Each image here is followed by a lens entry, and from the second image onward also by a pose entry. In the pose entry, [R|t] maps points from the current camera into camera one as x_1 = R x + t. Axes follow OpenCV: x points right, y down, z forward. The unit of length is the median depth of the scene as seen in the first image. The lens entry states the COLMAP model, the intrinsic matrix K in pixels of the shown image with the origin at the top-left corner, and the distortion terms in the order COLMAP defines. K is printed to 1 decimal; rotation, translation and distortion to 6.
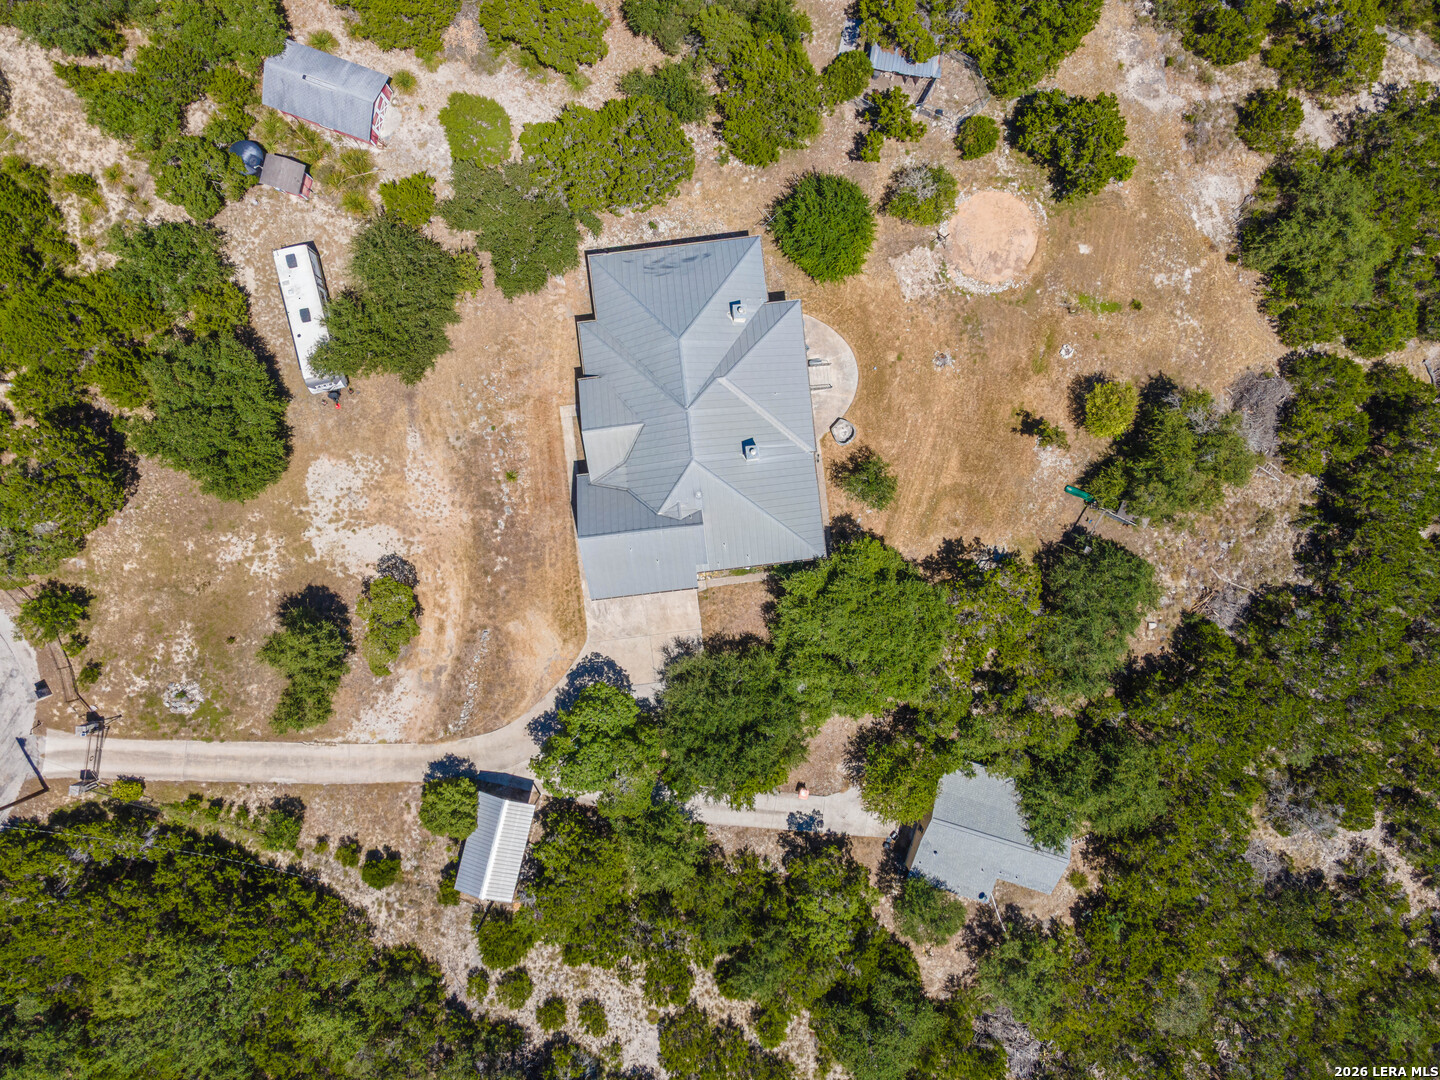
lens RADIAL K [[1044.6, 0, 720.0], [0, 1044.6, 540.0], [0, 0, 1]] dist [0.015659, 0.067477]
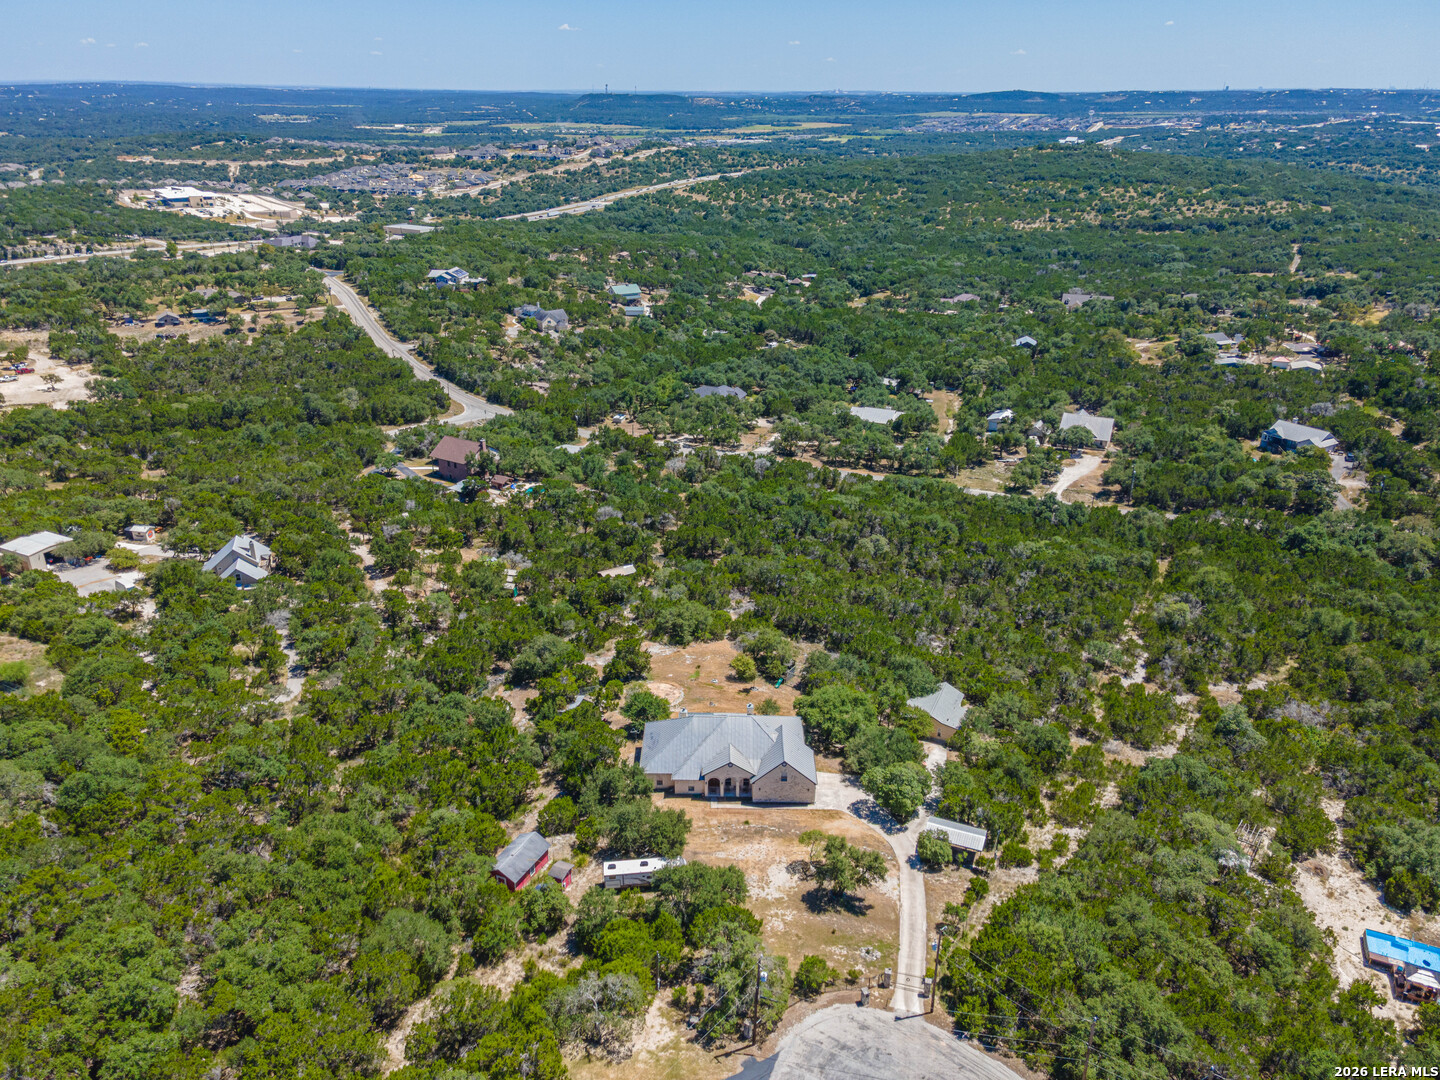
lens RADIAL K [[1044.6, 0, 720.0], [0, 1044.6, 540.0], [0, 0, 1]] dist [0.015659, 0.067477]
pose [[0.129064, -0.391646, 0.911019, -1.643214], [0.991608, 0.044066, -0.121538, 0.088852], [0.007455, 0.919060, 0.394047, -0.155092]]
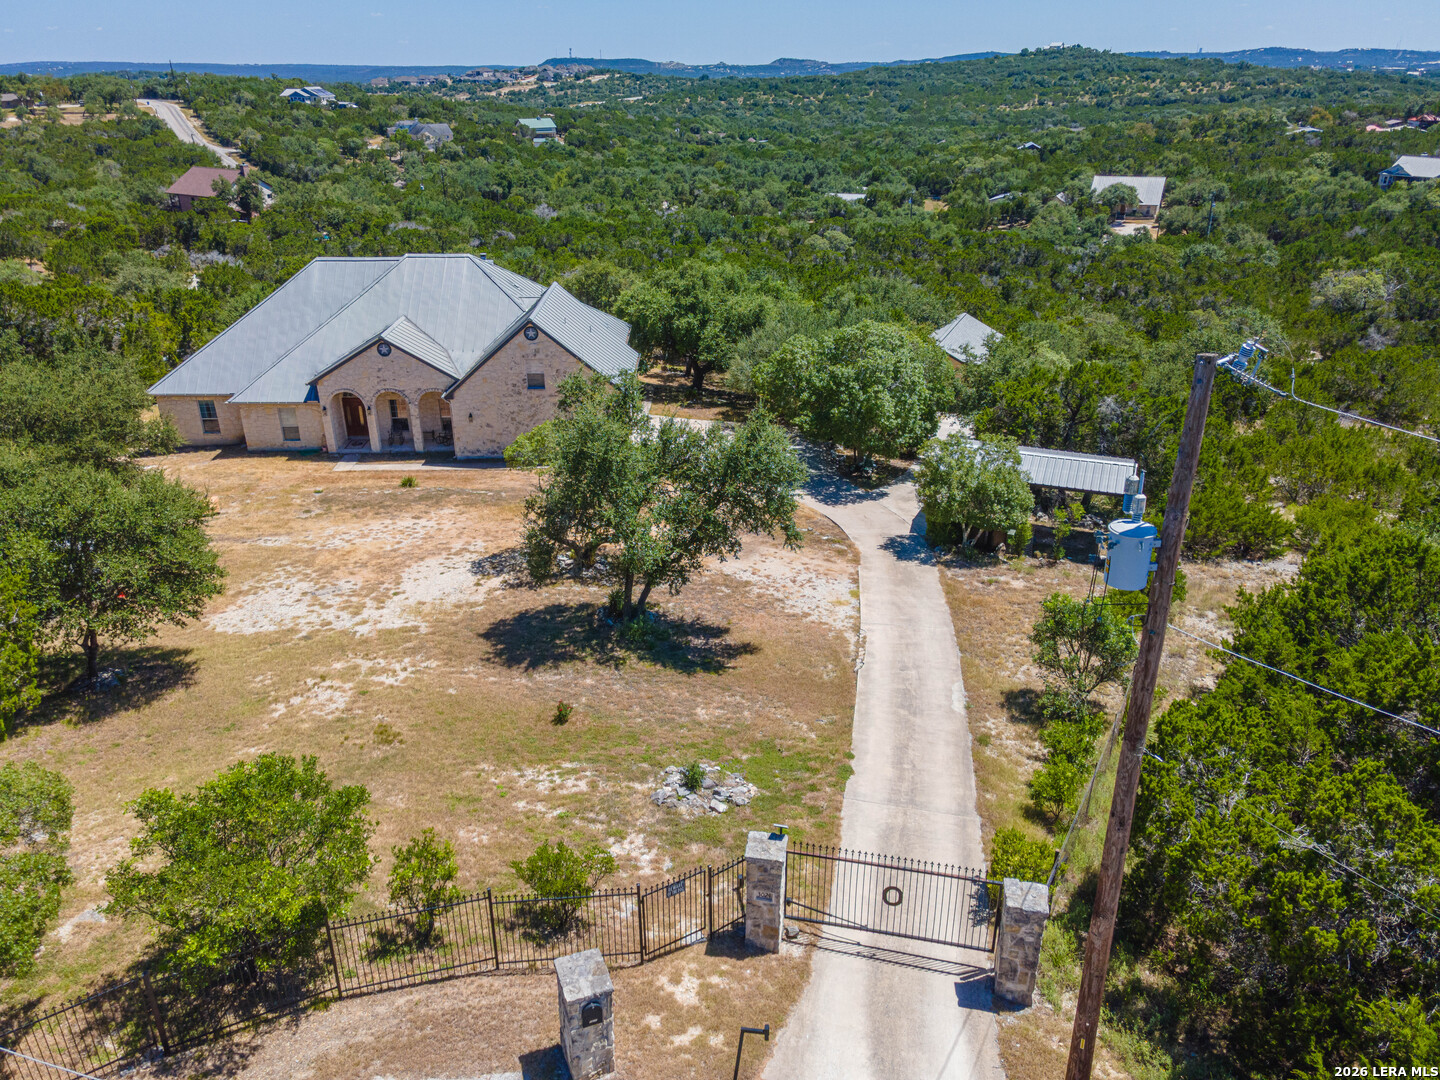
lens RADIAL K [[1044.6, 0, 720.0], [0, 1044.6, 540.0], [0, 0, 1]] dist [0.015659, 0.067477]
pose [[0.103756, -0.409844, 0.906235, -0.734605], [0.994410, 0.024820, -0.102626, 0.178064], [0.019568, 0.911818, 0.410129, 0.780733]]
